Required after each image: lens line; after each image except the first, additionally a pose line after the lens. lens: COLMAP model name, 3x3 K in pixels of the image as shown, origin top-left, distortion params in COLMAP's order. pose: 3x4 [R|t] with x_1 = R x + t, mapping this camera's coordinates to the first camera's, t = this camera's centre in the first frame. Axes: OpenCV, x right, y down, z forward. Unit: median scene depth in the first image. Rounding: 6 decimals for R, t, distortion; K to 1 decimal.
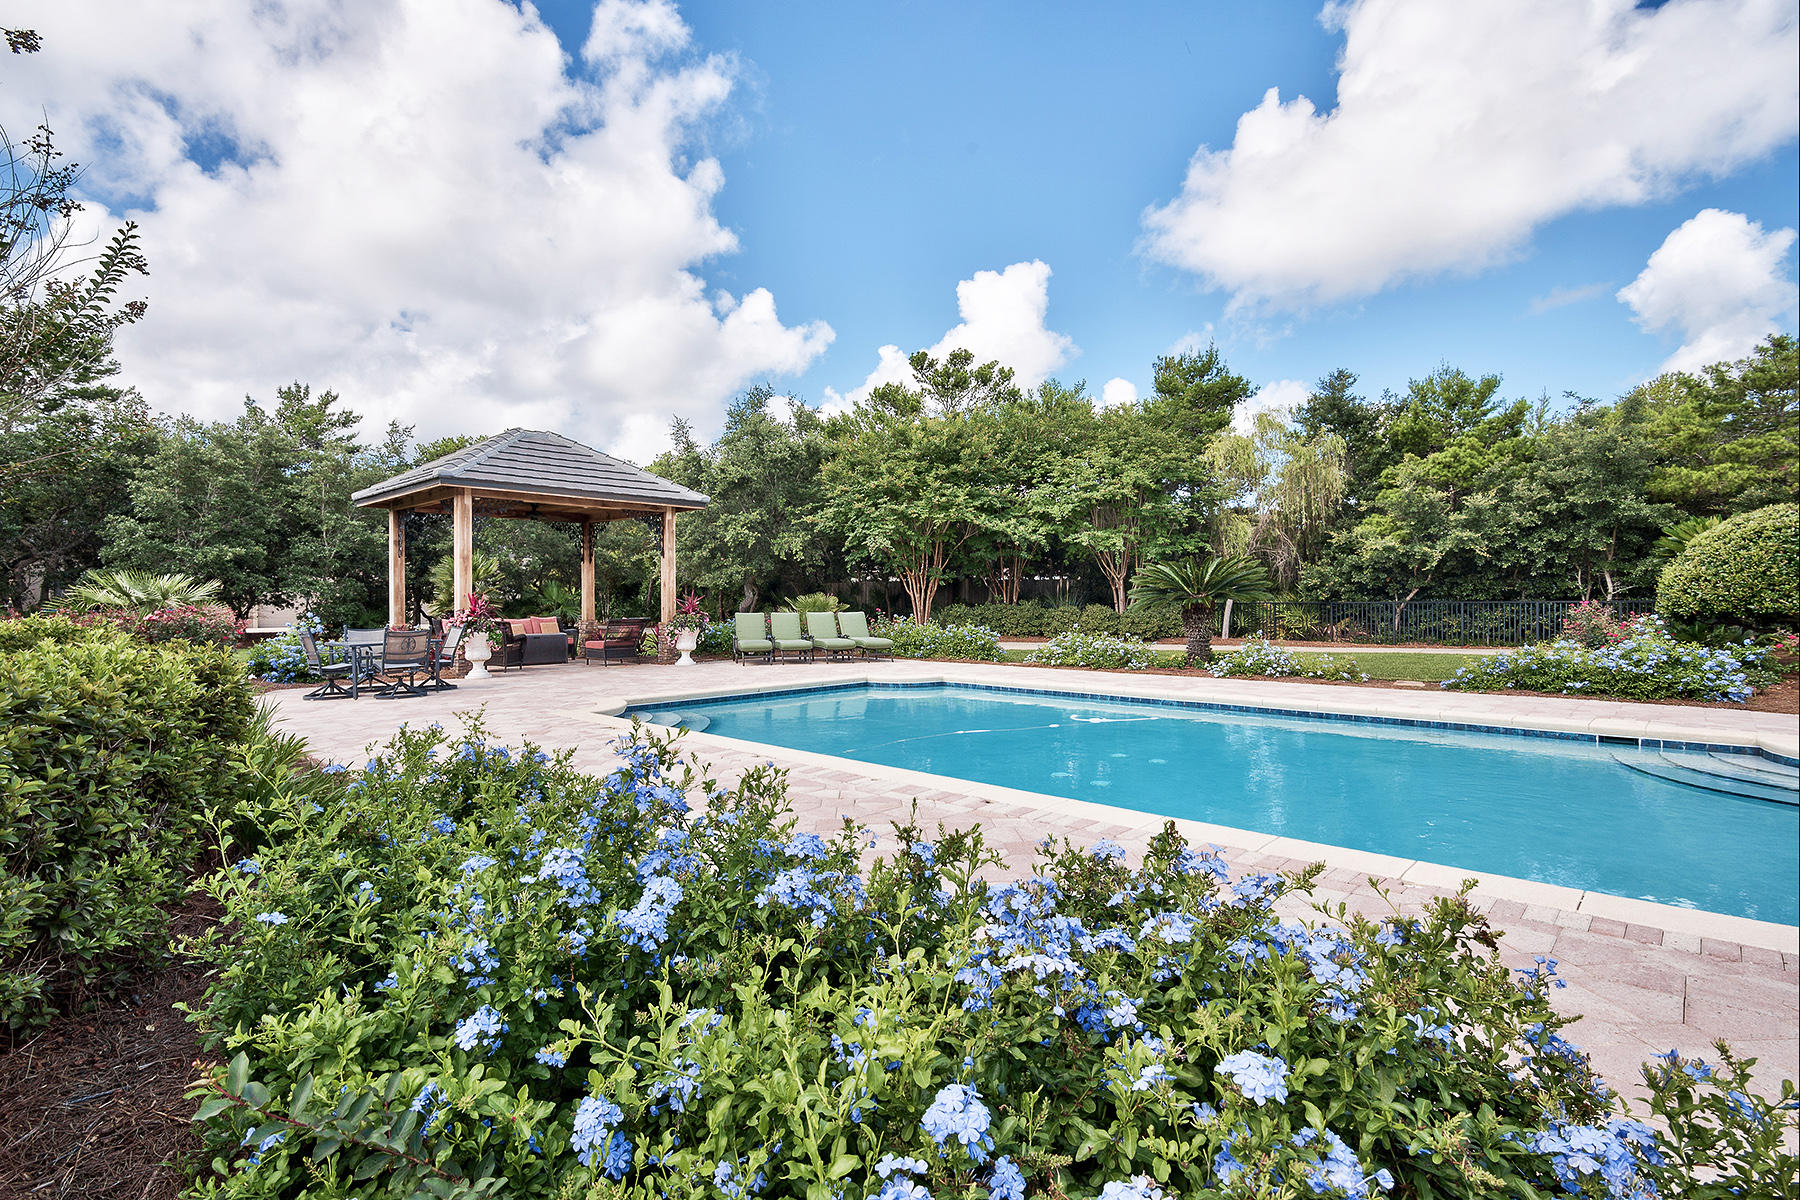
lens RADIAL K [[865.7, 0, 890.8], [0, 865.7, 604.1], [0, 0, 1]] dist [-0.012986, 0.000358]
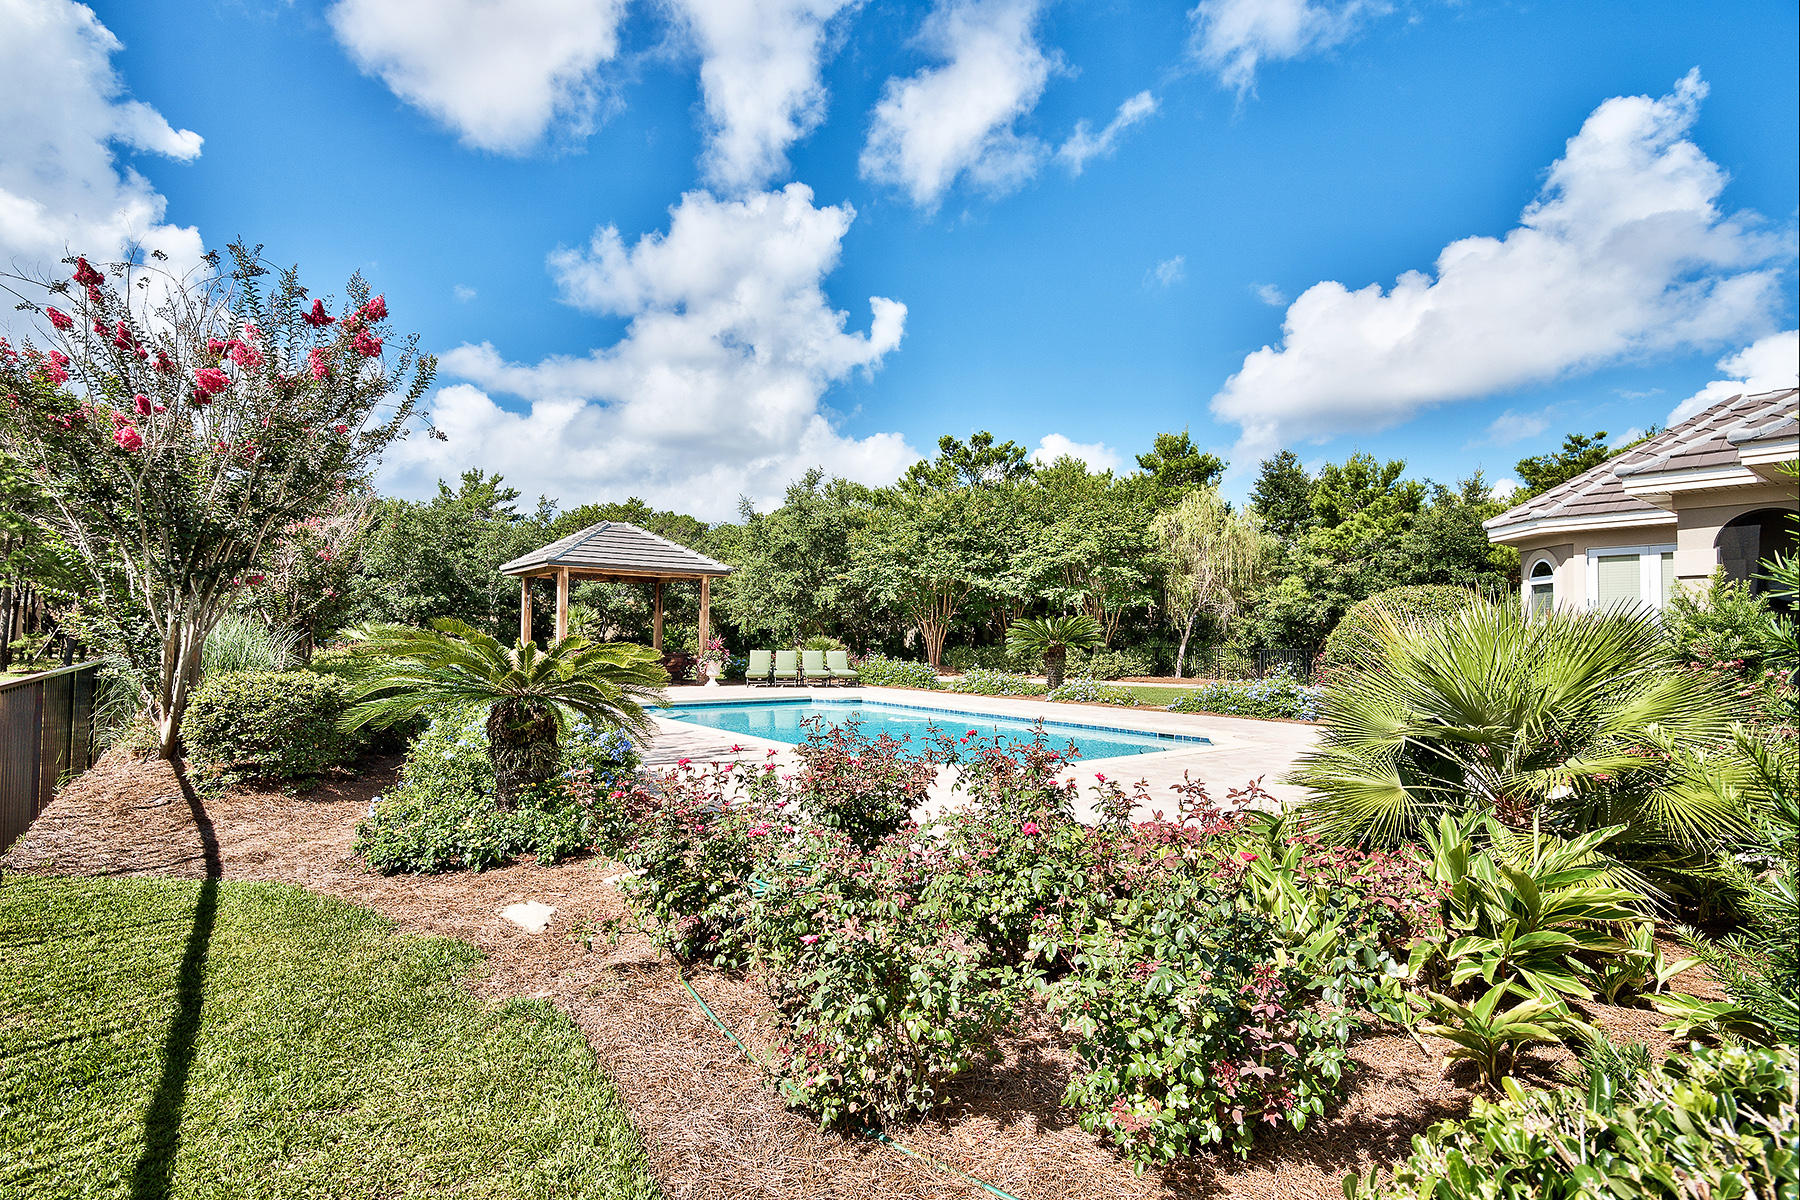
lens RADIAL K [[865.7, 0, 890.8], [0, 865.7, 604.1], [0, 0, 1]] dist [-0.012986, 0.000358]
pose [[0.987334, 0.008166, -0.158446, 0.184062], [-0.015150, 0.998964, -0.042915, -0.005368], [0.157931, 0.044772, 0.986435, -0.238580]]
